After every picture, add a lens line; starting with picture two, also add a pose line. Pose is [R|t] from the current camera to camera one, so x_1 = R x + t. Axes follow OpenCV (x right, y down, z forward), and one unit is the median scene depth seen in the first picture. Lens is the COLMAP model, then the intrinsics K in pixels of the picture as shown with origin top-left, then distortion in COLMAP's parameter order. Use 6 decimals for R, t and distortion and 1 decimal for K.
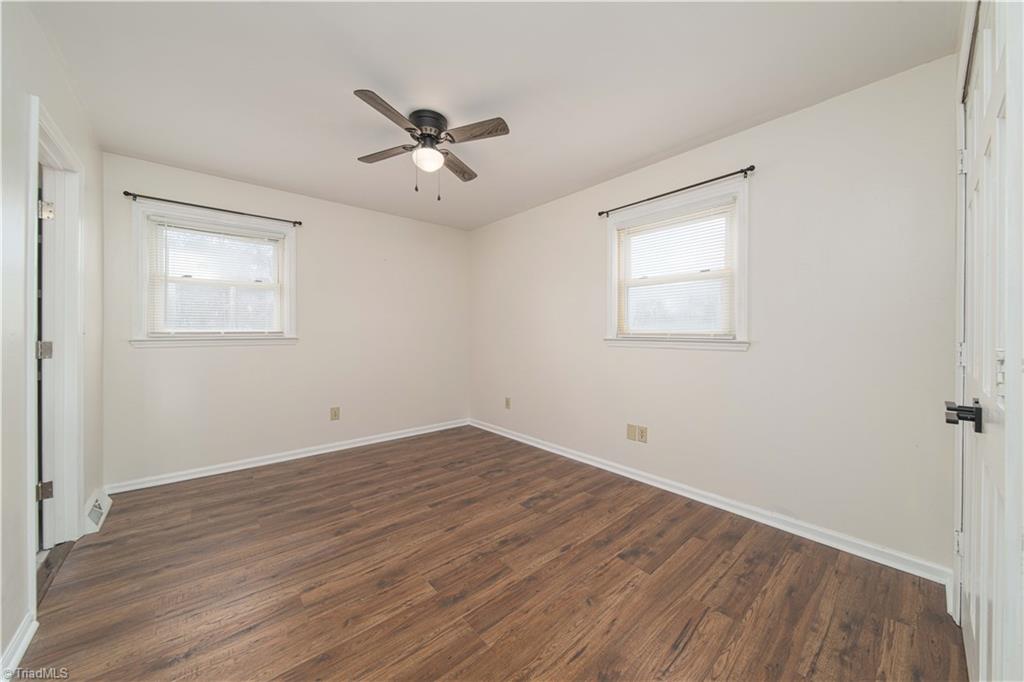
lens RADIAL K [[360.4, 0, 512.3], [0, 360.4, 335.2], [0, 0, 1]] dist [0.011088, -0.000037]
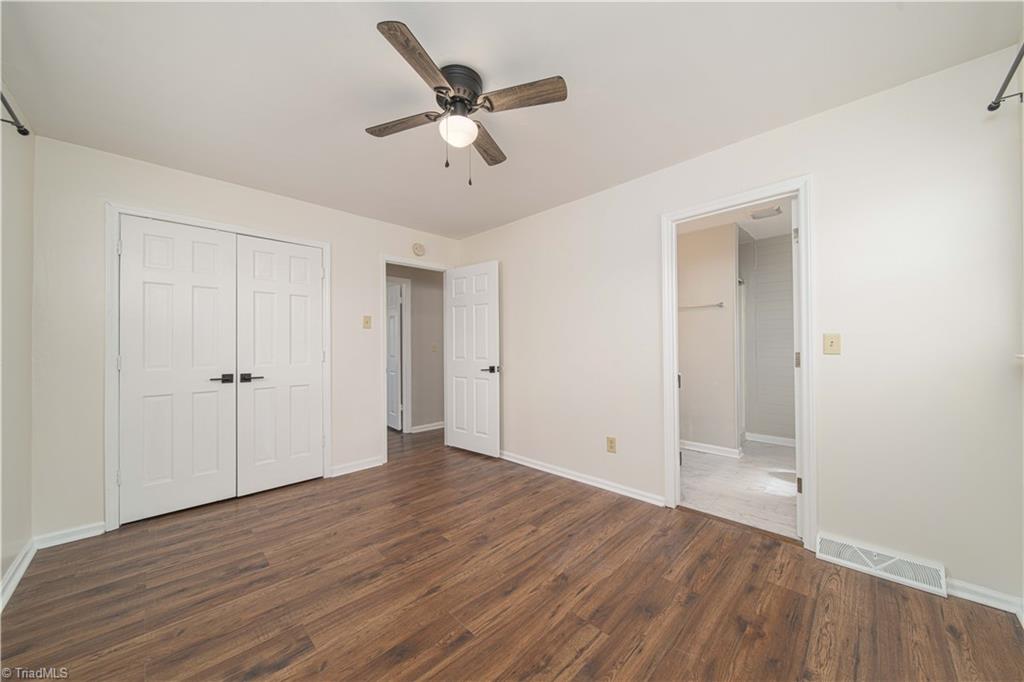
lens RADIAL K [[360.4, 0, 511.3], [0, 360.4, 342.3], [0, 0, 1]] dist [0.011088, -0.000037]
pose [[-0.997745, 0.011855, -0.066066, -0.320860], [0.012010, 0.999926, -0.001960, -0.016946], [0.066038, -0.002749, -0.997813, 1.965801]]
